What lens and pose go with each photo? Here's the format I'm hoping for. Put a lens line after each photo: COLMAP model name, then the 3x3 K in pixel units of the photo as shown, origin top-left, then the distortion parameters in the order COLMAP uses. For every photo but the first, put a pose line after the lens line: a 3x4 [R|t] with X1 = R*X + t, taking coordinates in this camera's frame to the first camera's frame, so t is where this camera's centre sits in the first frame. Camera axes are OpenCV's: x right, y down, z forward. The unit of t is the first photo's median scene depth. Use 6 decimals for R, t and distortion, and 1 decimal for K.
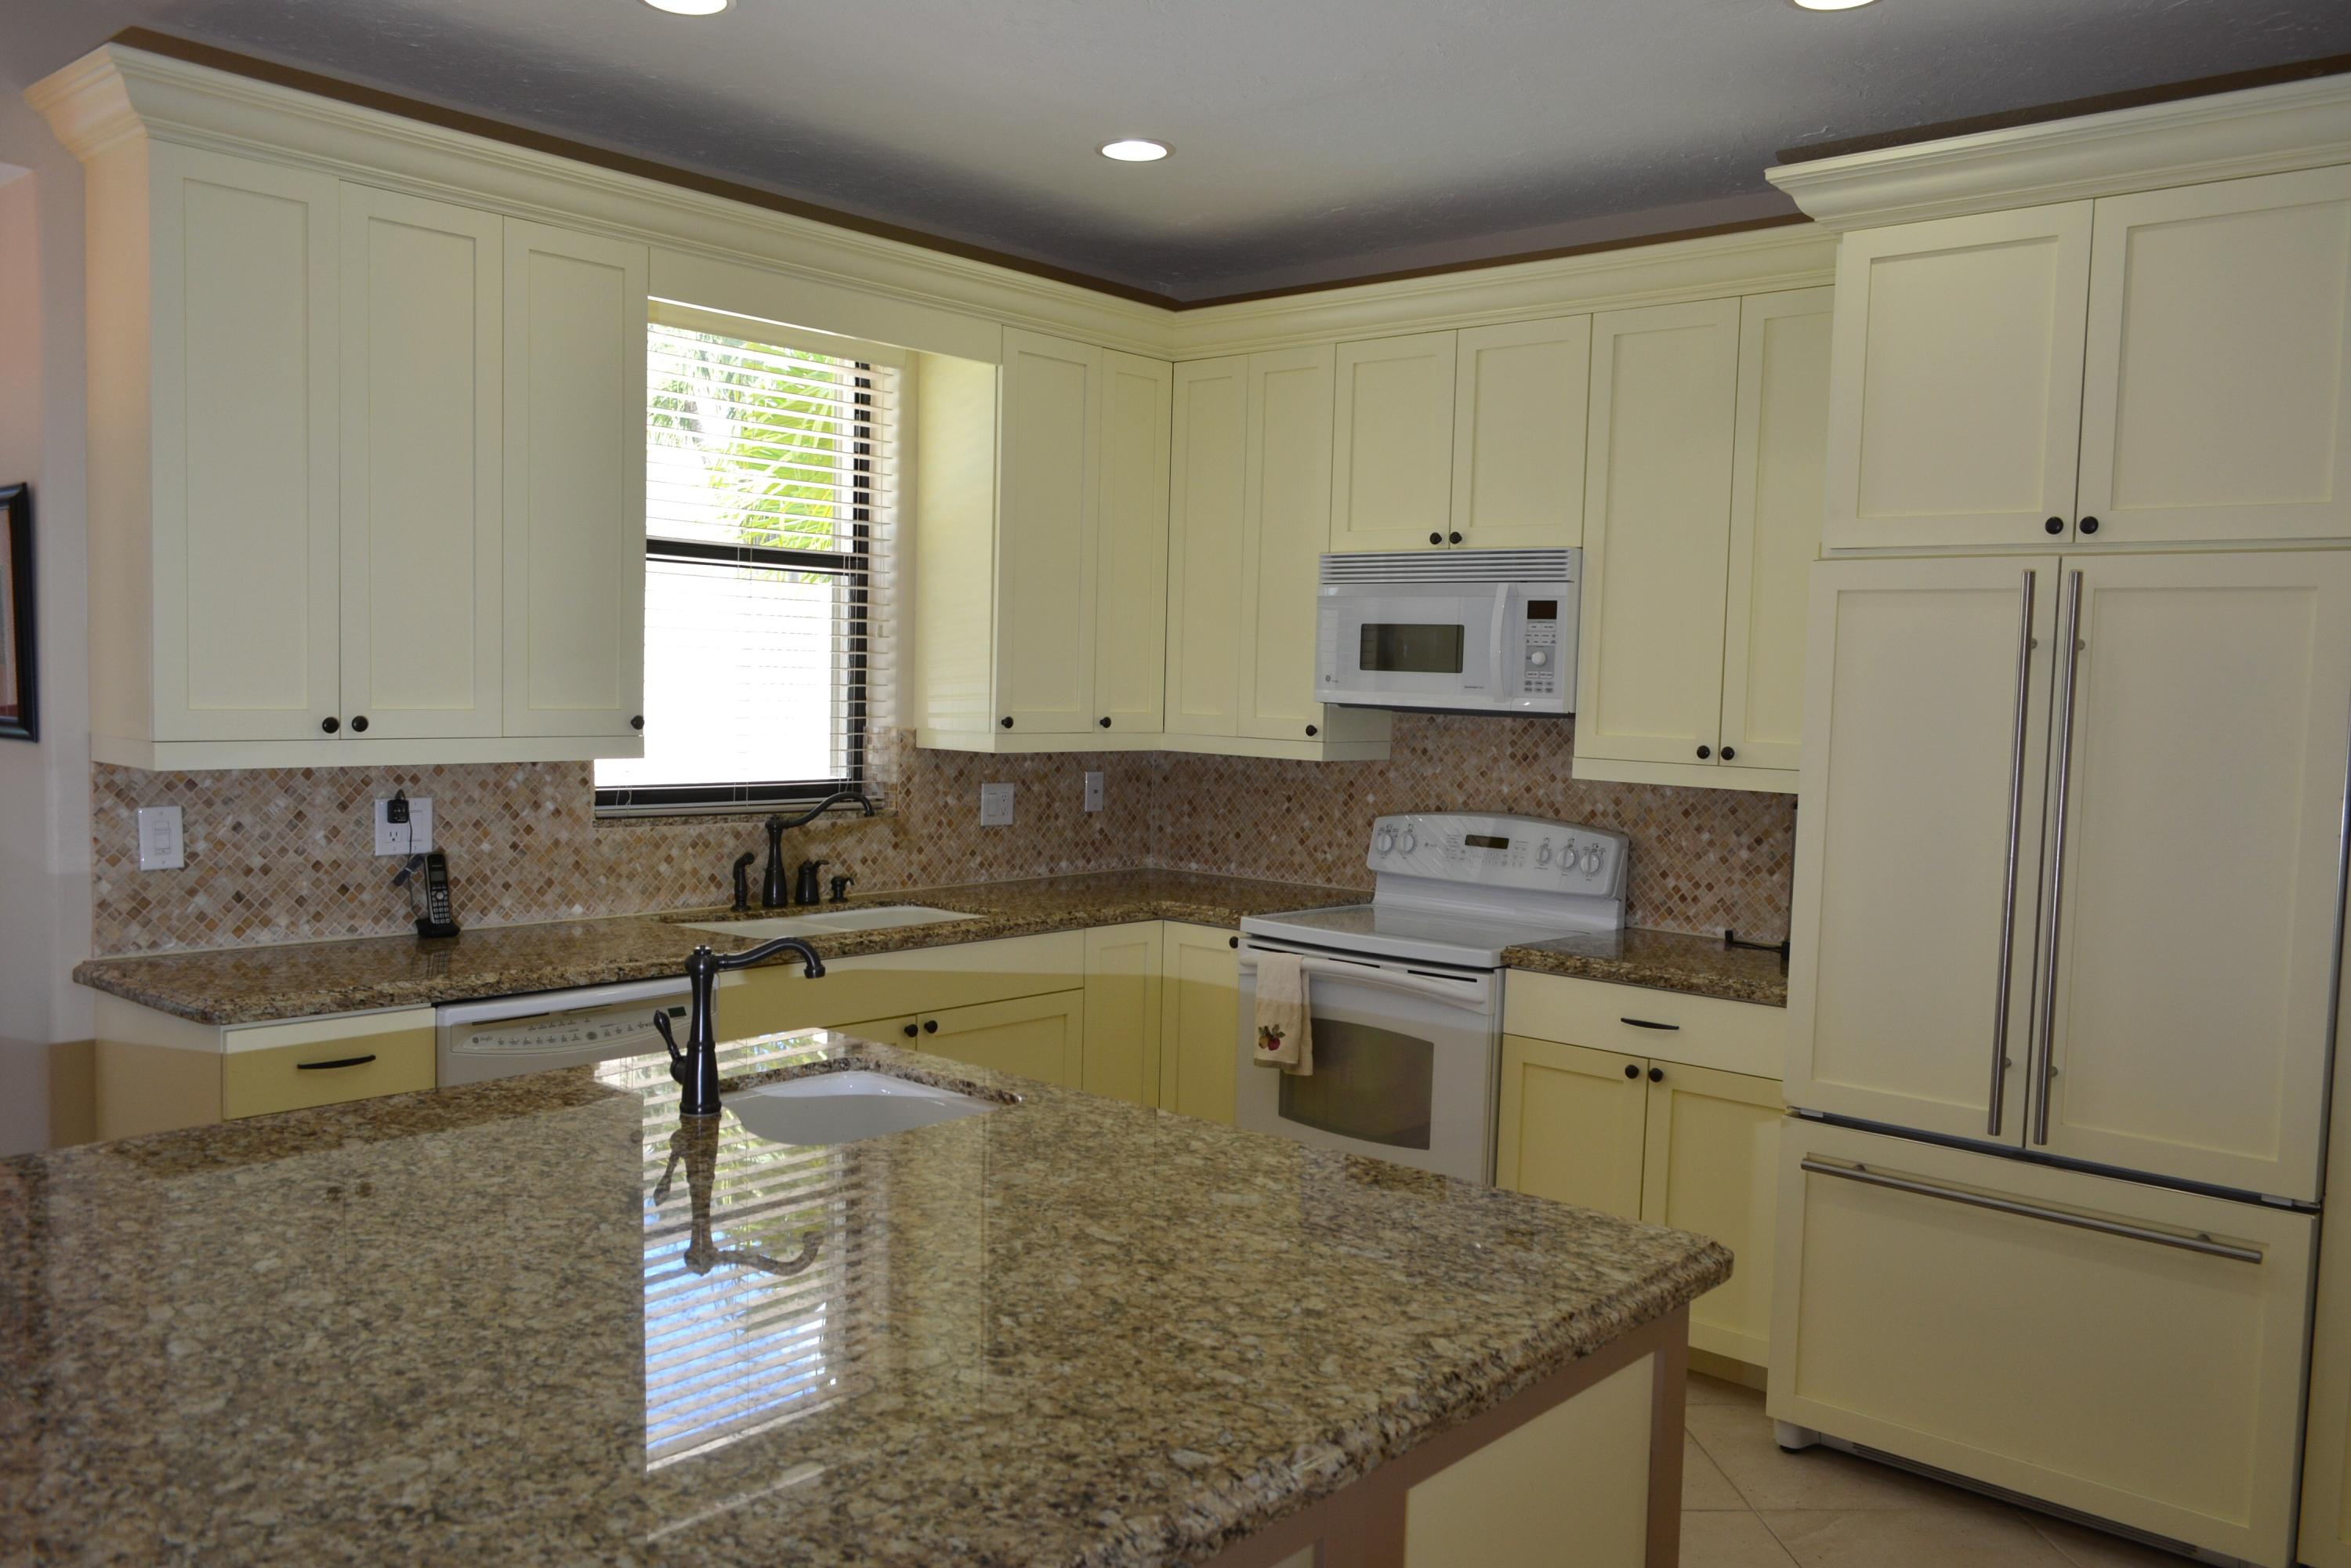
lens RADIAL K [[1814.6, 0, 1216.1], [0, 1814.6, 800.4], [0, 0, 1]] dist [-0.010723, -0.005493]
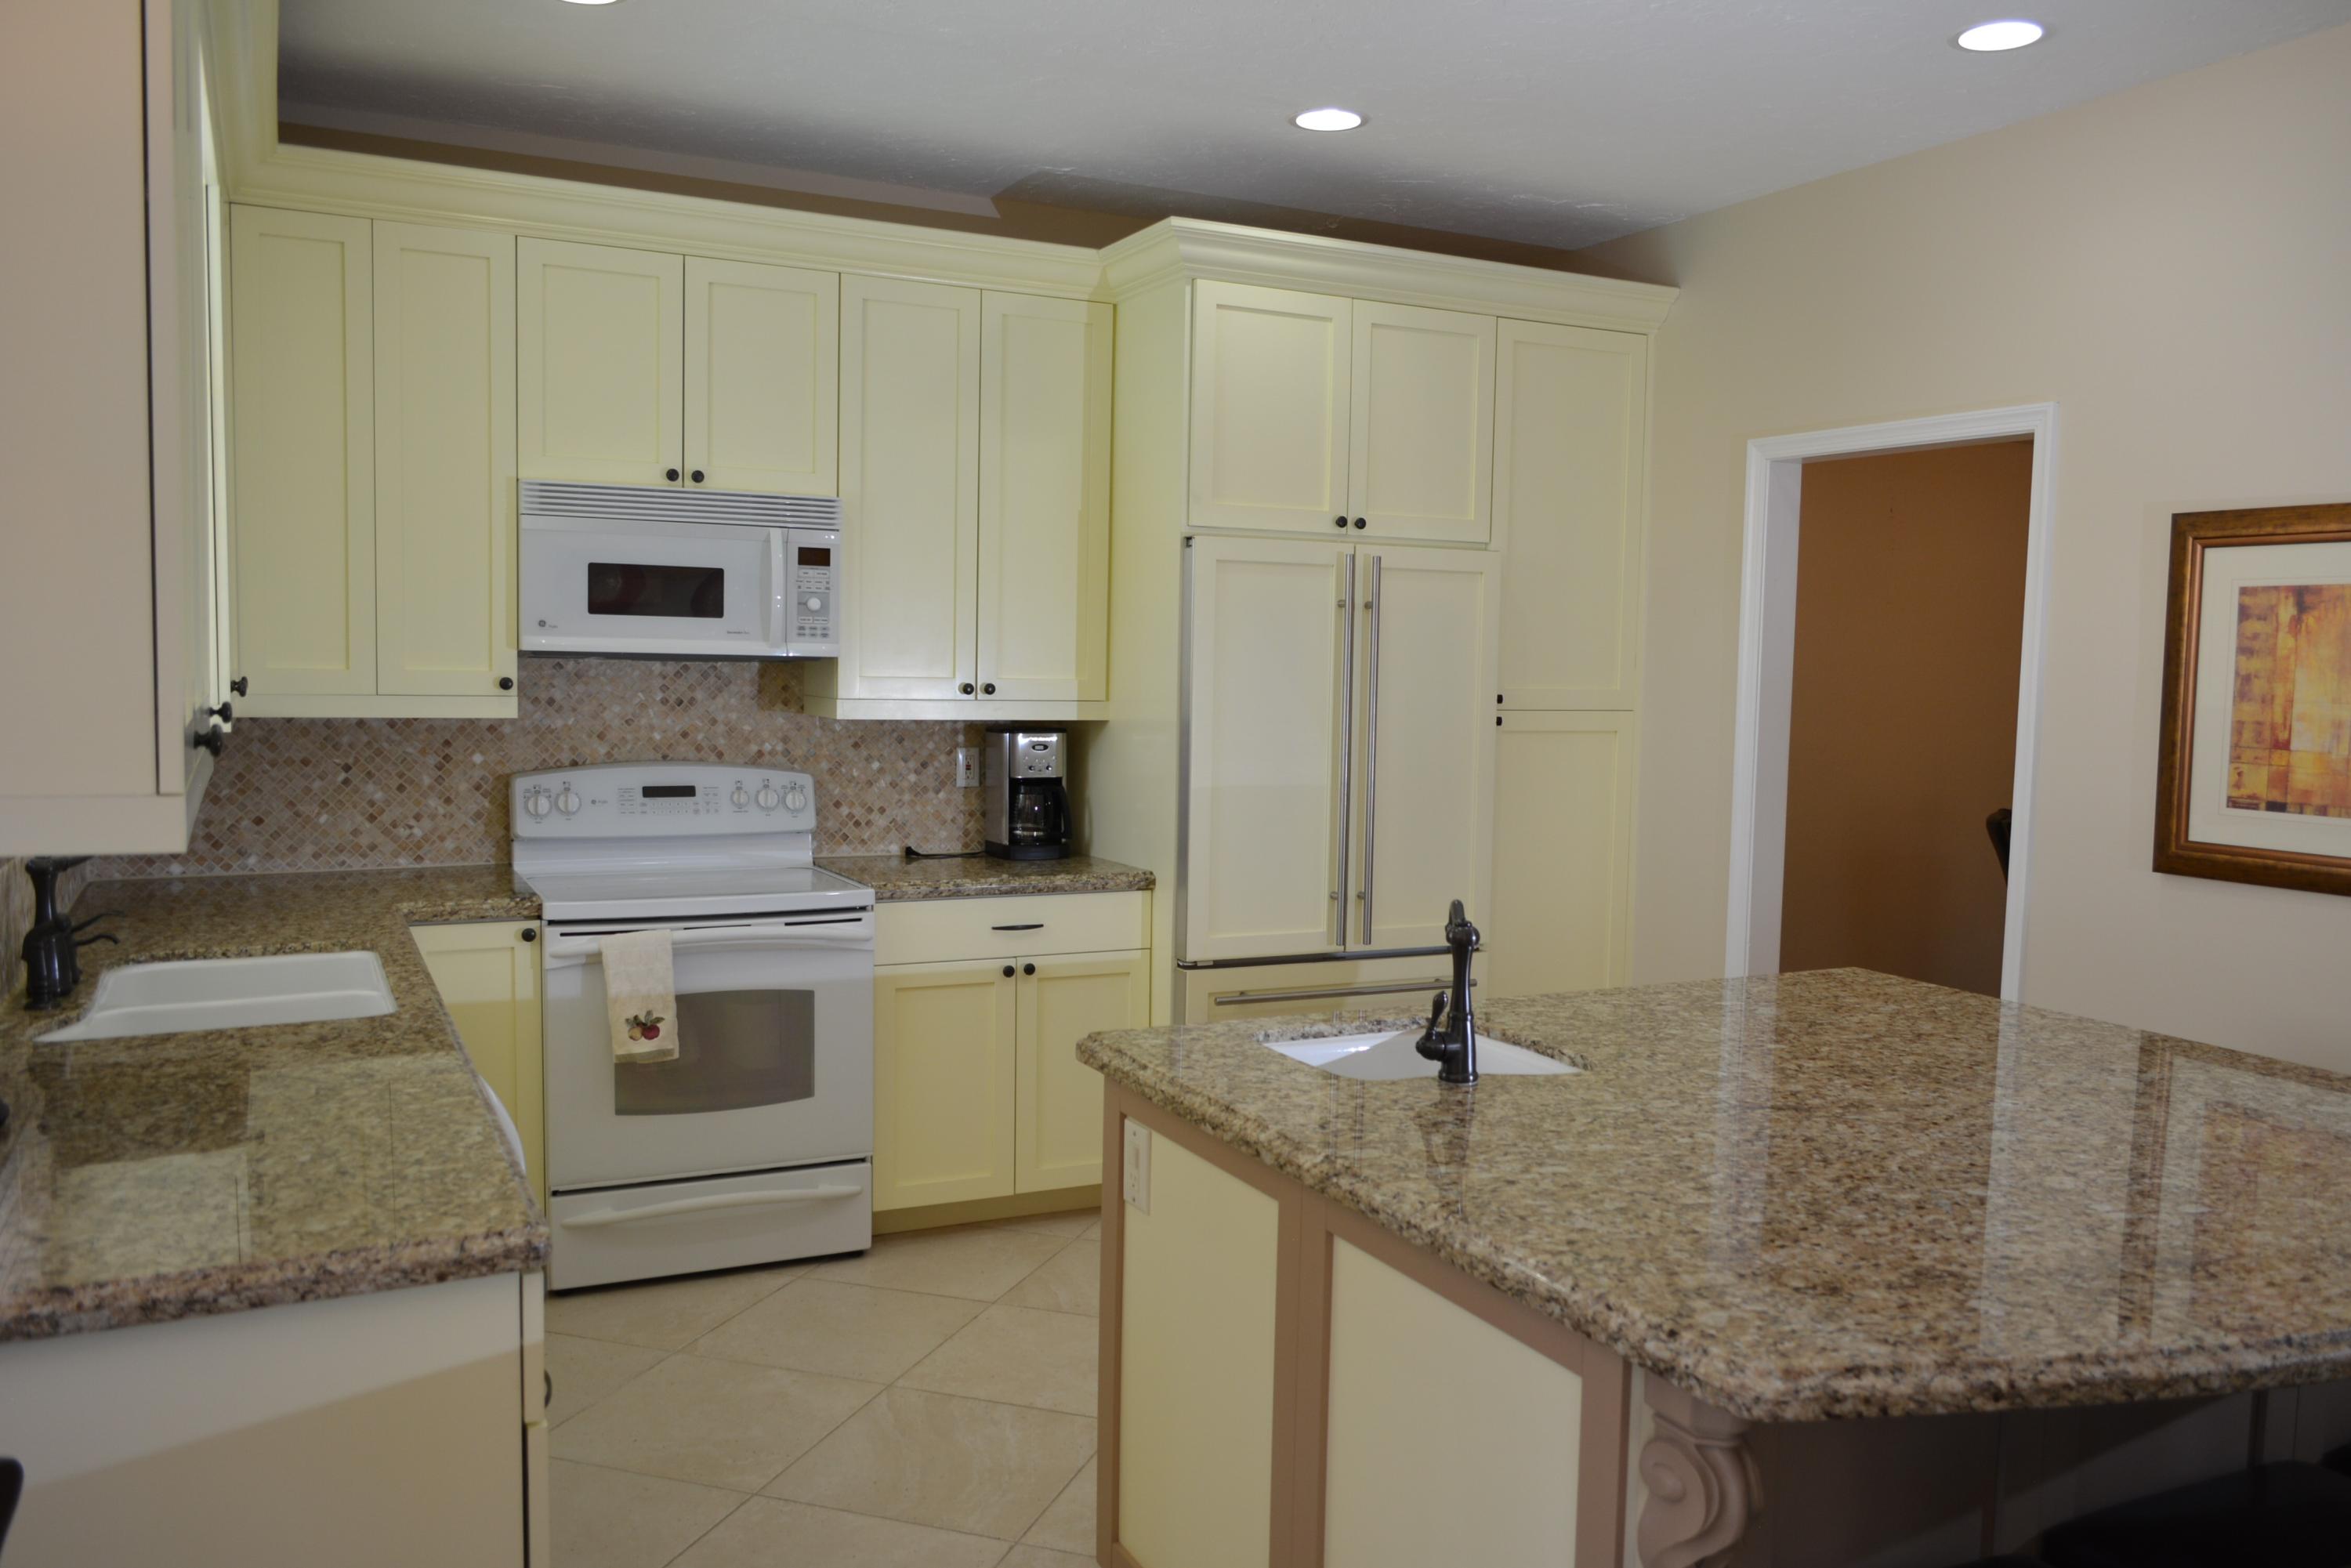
lens RADIAL K [[1814.6, 0, 1209.4], [0, 1814.6, 792.4], [0, 0, 1]] dist [-0.010723, -0.005493]
pose [[0.384072, -0.094538, 0.918450, -0.643288], [0.052055, 0.995379, 0.080688, -0.040667], [-0.921834, 0.016820, 0.387219, 0.372425]]
